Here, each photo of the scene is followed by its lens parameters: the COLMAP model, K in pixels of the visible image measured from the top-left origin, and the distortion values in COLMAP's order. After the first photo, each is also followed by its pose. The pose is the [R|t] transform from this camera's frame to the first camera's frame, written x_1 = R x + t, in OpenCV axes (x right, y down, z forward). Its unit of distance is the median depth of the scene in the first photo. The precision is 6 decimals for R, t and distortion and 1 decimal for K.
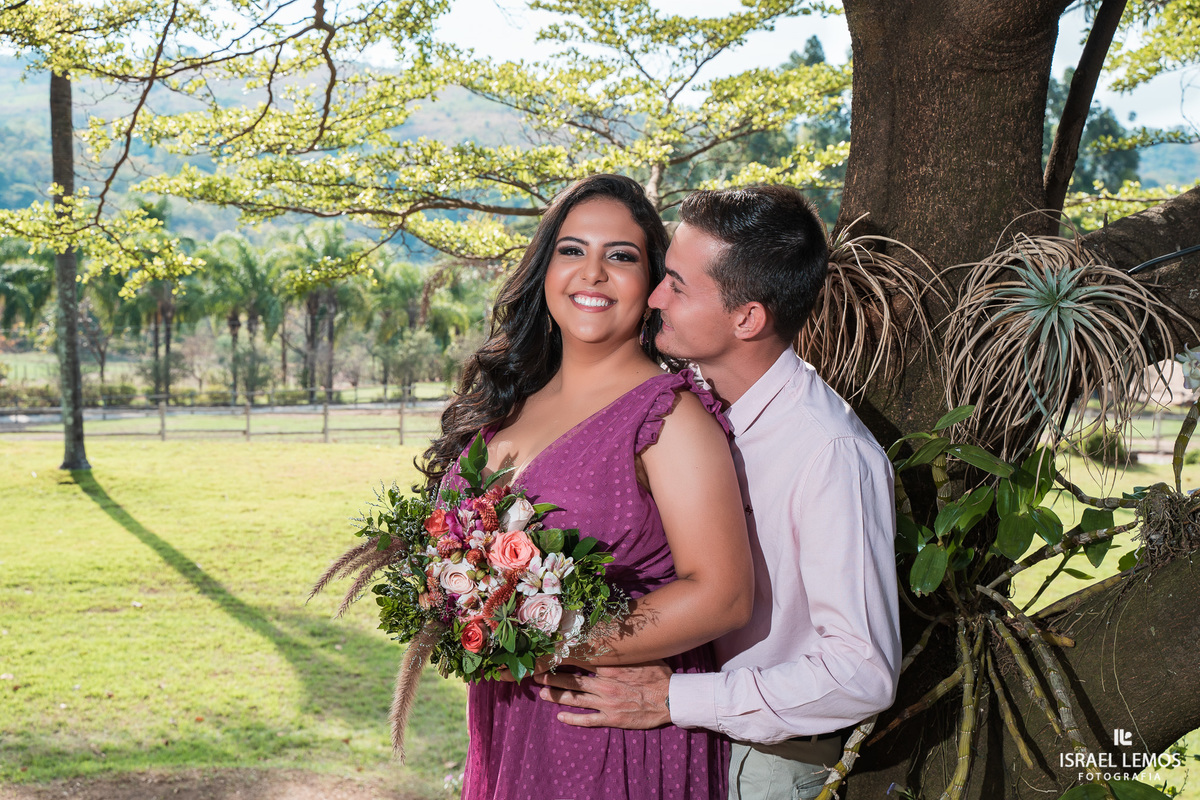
lens RADIAL K [[1620.1, 0, 606.6], [0, 1620.1, 392.2], [0, 0, 1]] dist [0.093036, 0.000000]
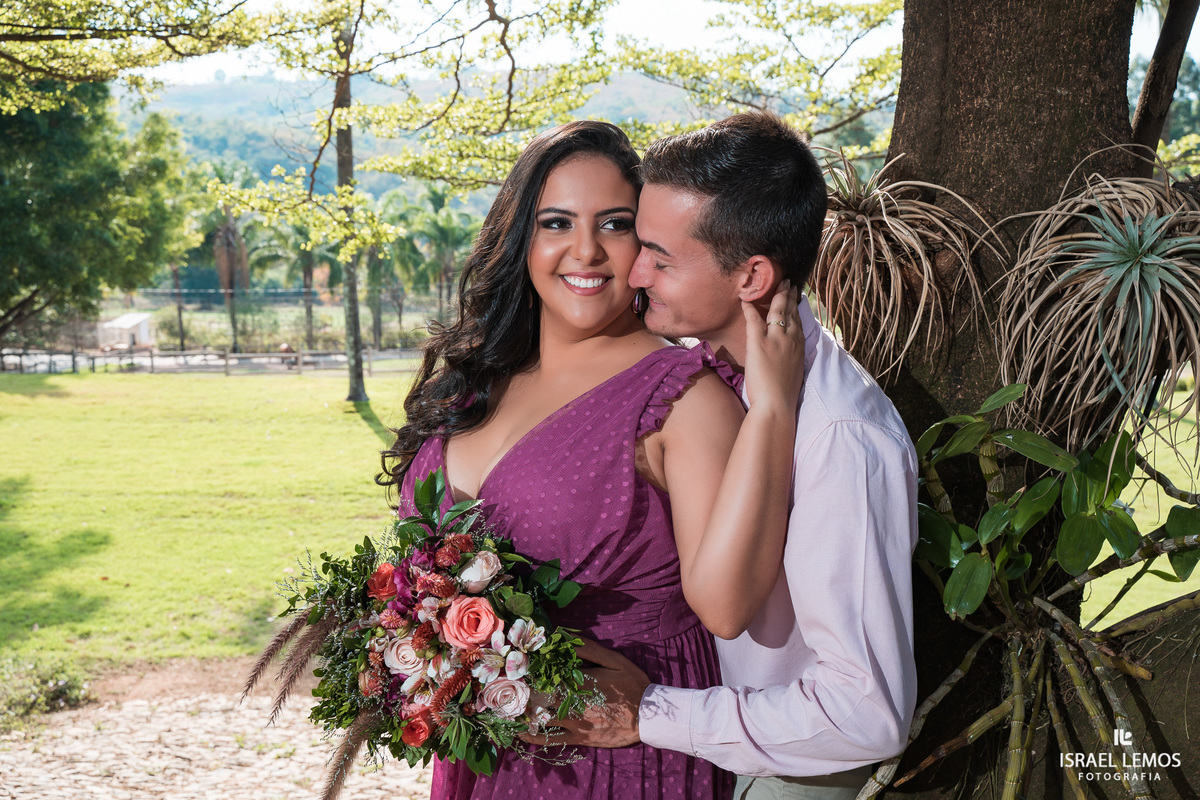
lens RADIAL K [[1326.6, 0, 598.2], [0, 1326.6, 392.8], [0, 0, 1]] dist [0.014451, 0.000000]
pose [[0.988262, 0.001127, -0.152765, 0.036411], [0.005569, 0.999043, 0.043392, -0.005814], [0.152667, -0.043734, 0.987309, 0.098004]]
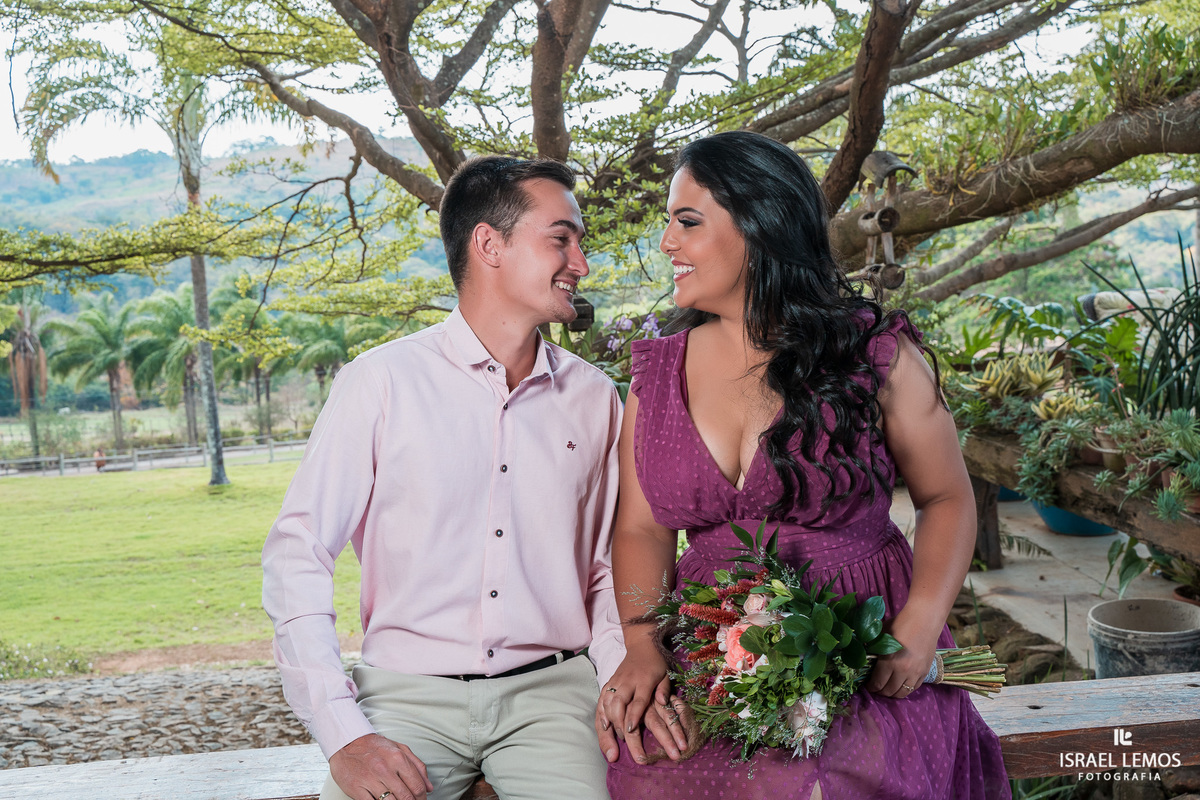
lens RADIAL K [[1377.9, 0, 601.1], [0, 1377.9, 410.2], [0, 0, 1]] dist [0.022739, 0.000000]
pose [[0.997453, -0.066320, -0.026244, 0.155194], [0.066314, 0.997798, -0.001093, 0.019266], [0.026258, -0.000650, 0.999655, -0.685204]]
